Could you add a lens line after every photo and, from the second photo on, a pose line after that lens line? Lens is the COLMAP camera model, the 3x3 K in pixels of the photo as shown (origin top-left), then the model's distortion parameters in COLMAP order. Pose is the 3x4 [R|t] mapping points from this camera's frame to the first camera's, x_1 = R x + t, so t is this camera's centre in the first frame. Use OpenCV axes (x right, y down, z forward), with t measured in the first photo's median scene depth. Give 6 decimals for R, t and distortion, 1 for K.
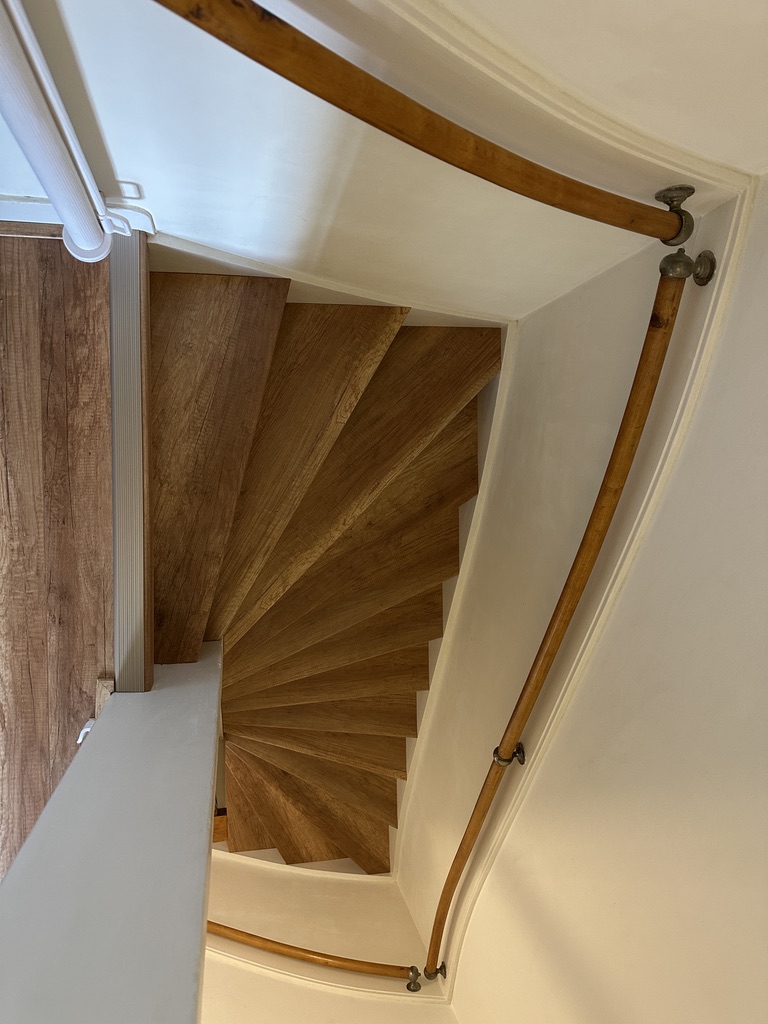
lens RADIAL K [[718.0, 0, 384.0], [0, 718.0, 512.0], [0, 0, 1]] dist [0.006976, 0.000780]
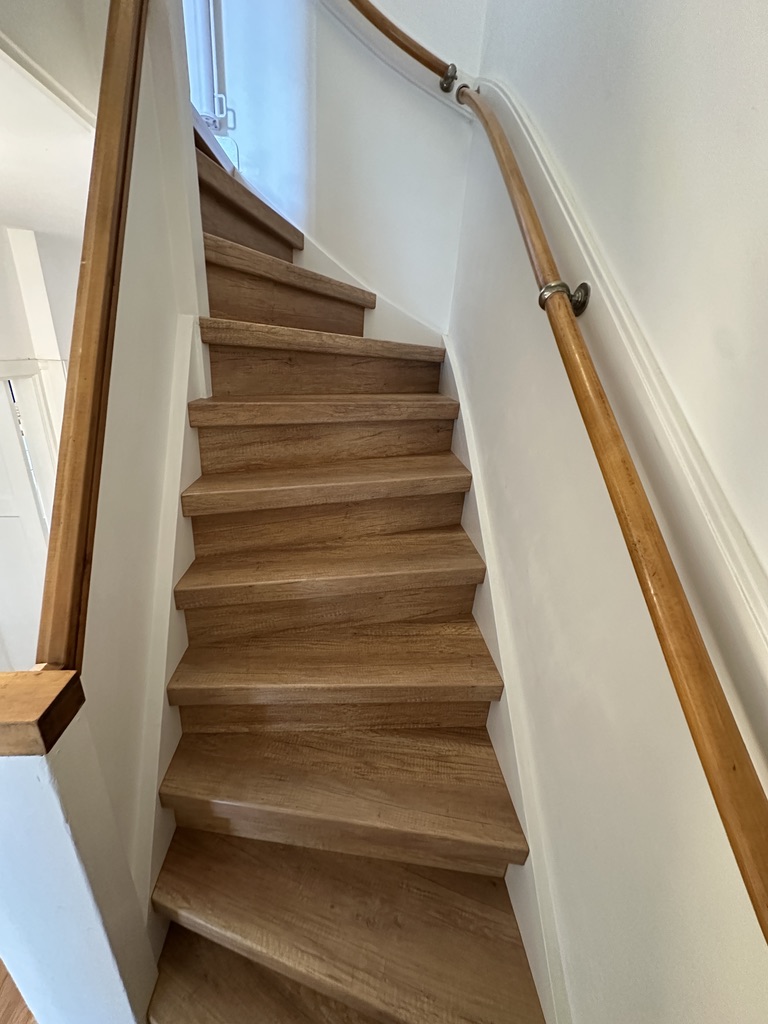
lens RADIAL K [[416.0, 0, 384.0], [0, 416.0, 512.0], [0, 0, 1]] dist [-0.000362, -0.000091]
pose [[0.986441, -0.163281, -0.016519, -0.009738], [0.041832, 0.347494, -0.936749, 0.515815], [0.158694, 0.923356, 0.349613, 0.690012]]
